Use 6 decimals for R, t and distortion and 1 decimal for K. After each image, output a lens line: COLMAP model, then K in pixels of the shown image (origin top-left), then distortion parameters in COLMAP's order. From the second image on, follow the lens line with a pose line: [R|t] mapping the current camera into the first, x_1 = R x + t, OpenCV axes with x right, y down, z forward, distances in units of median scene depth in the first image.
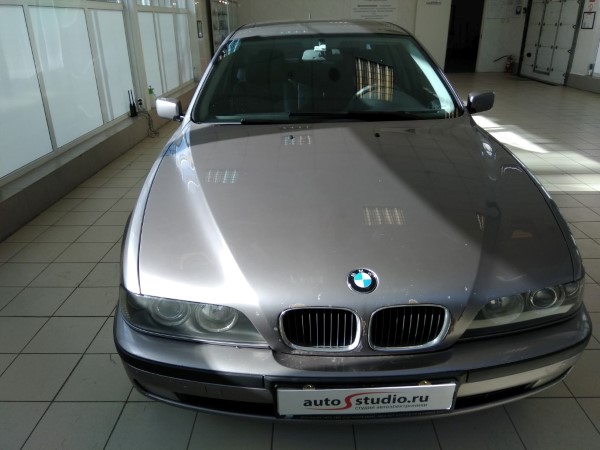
lens RADIAL K [[451.3, 0, 300.0], [0, 451.3, 225.0], [0, 0, 1]] dist [0.002048, -0.005420]
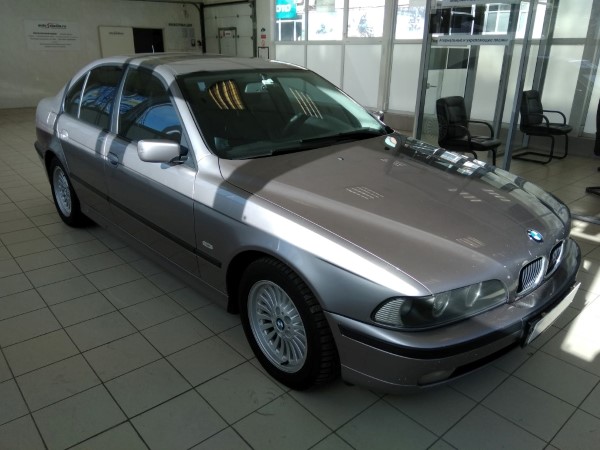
lens RADIAL K [[469.8, 0, 300.0], [0, 469.8, 225.0], [0, 0, 1]] dist [-0.006752, -0.012997]
pose [[0.767544, -0.201083, 0.608639, -0.341864], [0.241661, 0.970232, 0.015793, -0.031091], [-0.593697, 0.134962, 0.793290, 0.057777]]
